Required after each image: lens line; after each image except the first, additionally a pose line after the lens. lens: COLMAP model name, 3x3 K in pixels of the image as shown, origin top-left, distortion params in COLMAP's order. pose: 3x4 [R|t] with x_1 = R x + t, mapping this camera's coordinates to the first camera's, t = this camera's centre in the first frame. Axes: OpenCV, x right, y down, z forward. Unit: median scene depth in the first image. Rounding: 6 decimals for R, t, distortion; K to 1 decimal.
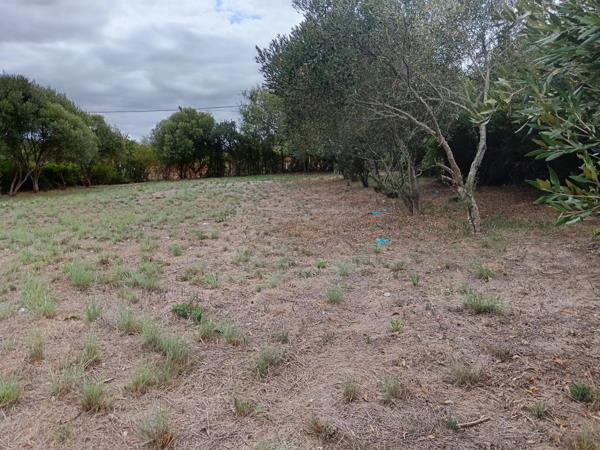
lens RADIAL K [[454.4, 0, 300.7], [0, 454.4, 237.3], [0, 0, 1]] dist [-0.014047, -0.000411]
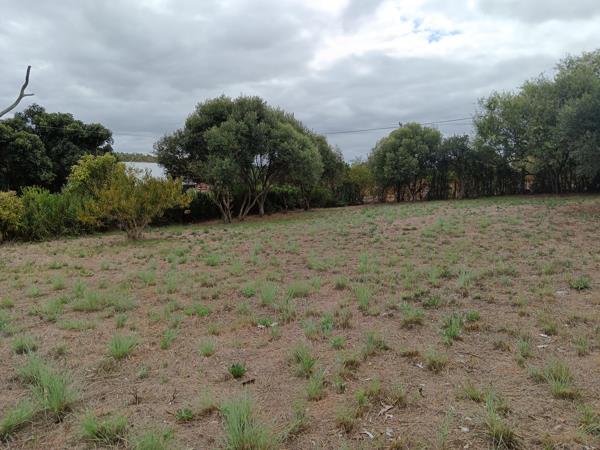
lens RADIAL K [[454.4, 0, 299.3], [0, 454.4, 230.2], [0, 0, 1]] dist [-0.014047, -0.000411]
pose [[0.915663, 0.026931, -0.401044, -0.191083], [-0.050423, 0.997567, -0.048137, -0.043350], [0.398772, 0.064299, 0.914793, 0.231668]]
